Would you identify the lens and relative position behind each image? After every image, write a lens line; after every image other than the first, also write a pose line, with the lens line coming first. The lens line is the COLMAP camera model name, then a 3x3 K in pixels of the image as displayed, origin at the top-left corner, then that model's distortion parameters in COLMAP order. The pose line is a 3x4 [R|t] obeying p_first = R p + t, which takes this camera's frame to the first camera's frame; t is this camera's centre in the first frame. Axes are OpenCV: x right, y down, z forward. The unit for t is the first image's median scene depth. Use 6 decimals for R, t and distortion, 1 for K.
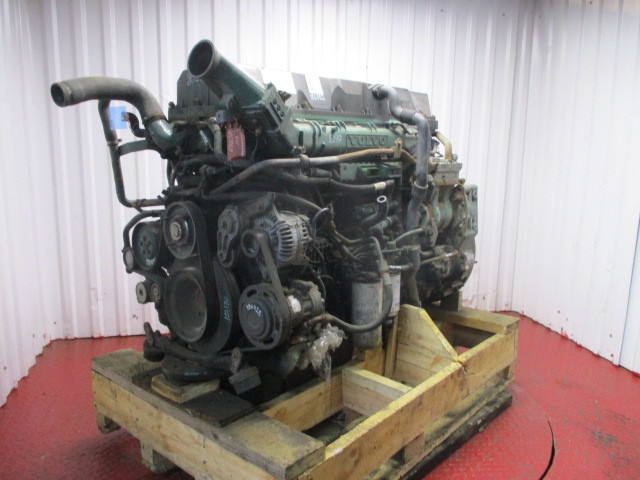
lens RADIAL K [[521.3, 0, 320.0], [0, 521.3, 240.0], [0, 0, 1]] dist [-0.012188, -0.000987]
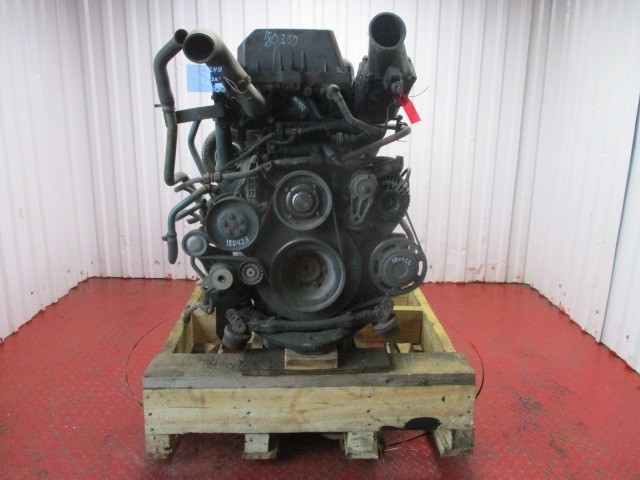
lens RADIAL K [[521.3, 0, 320.0], [0, 521.3, 240.0], [0, 0, 1]] dist [-0.012188, -0.000987]
pose [[0.728094, -0.159608, 0.666637, -0.814197], [0.107821, 0.987075, 0.118567, -0.052618], [-0.676944, -0.014450, 0.735892, 0.233243]]
